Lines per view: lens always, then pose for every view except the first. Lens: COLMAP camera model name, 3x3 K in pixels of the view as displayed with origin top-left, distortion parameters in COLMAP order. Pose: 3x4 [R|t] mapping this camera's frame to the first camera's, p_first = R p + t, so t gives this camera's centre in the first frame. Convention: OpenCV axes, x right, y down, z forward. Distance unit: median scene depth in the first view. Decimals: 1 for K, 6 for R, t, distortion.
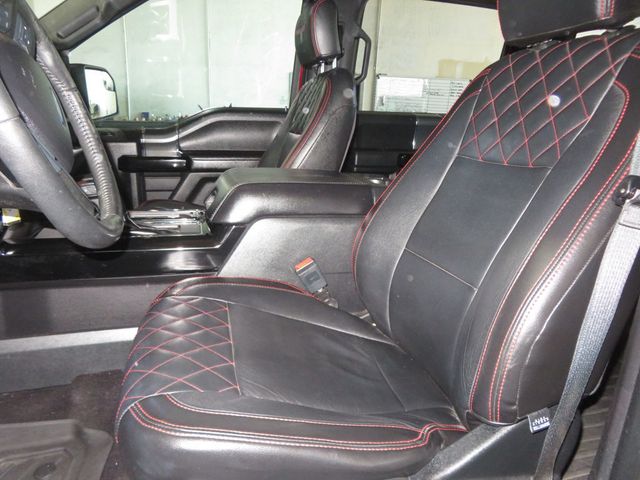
lens RADIAL K [[467.0, 0, 317.7], [0, 467.0, 239.0], [0, 0, 1]] dist [-0.014749, 0.008635]
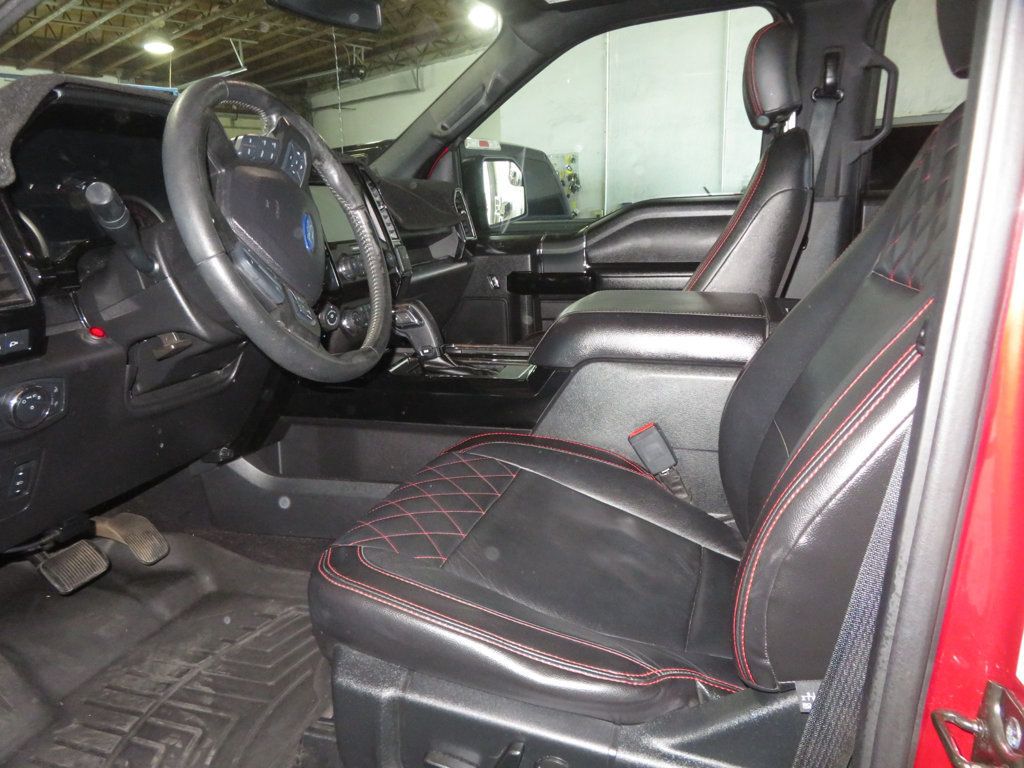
lens RADIAL K [[747.3, 0, 508.3], [0, 747.3, 382.3], [0, 0, 1]] dist [-0.014749, 0.008635]
pose [[0.848799, 0.061970, -0.525071, 0.260253], [-0.070678, 0.997493, 0.003473, -0.004530], [0.523970, 0.034163, 0.851051, -0.039038]]
